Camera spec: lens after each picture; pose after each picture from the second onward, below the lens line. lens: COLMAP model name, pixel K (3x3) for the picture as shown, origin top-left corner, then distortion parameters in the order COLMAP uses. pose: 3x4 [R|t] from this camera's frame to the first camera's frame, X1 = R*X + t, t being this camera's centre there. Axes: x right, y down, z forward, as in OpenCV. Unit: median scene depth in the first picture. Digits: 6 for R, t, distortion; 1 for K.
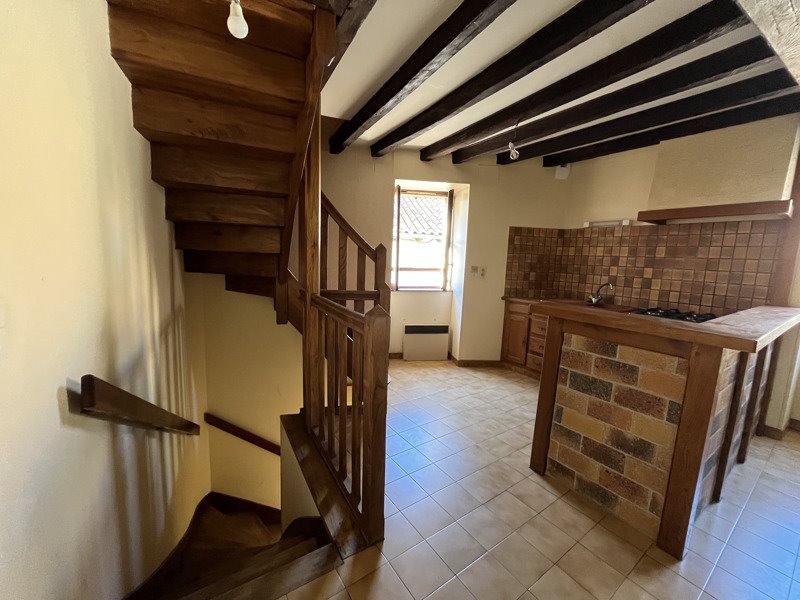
lens RADIAL K [[322.9, 0, 398.8], [0, 322.9, 296.3], [0, 0, 1]] dist [-0.002563, -0.000170]
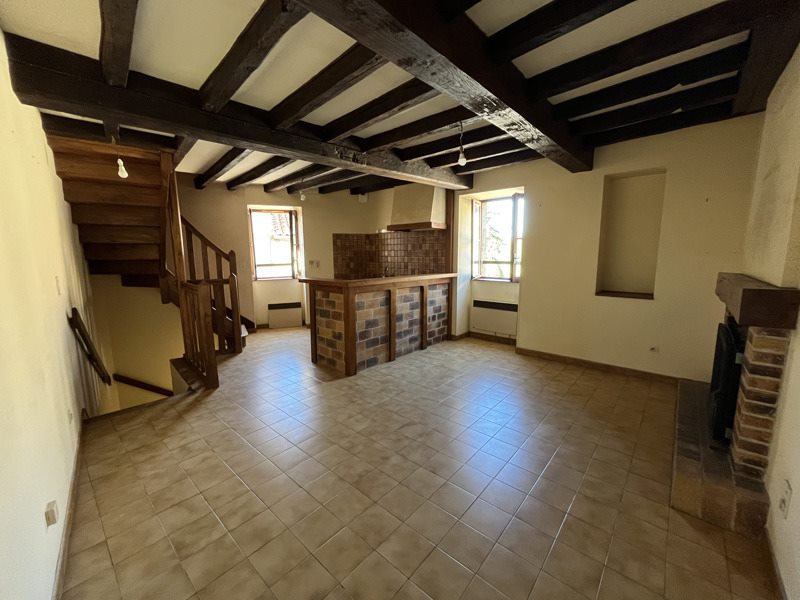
lens RADIAL K [[322.9, 0, 398.8], [0, 322.9, 296.3], [0, 0, 1]] dist [-0.002563, -0.000170]
pose [[0.970783, -0.076244, 0.227524, 0.380255], [0.073060, 0.997076, 0.022395, 0.095954], [-0.228566, -0.005117, 0.973515, -0.783207]]
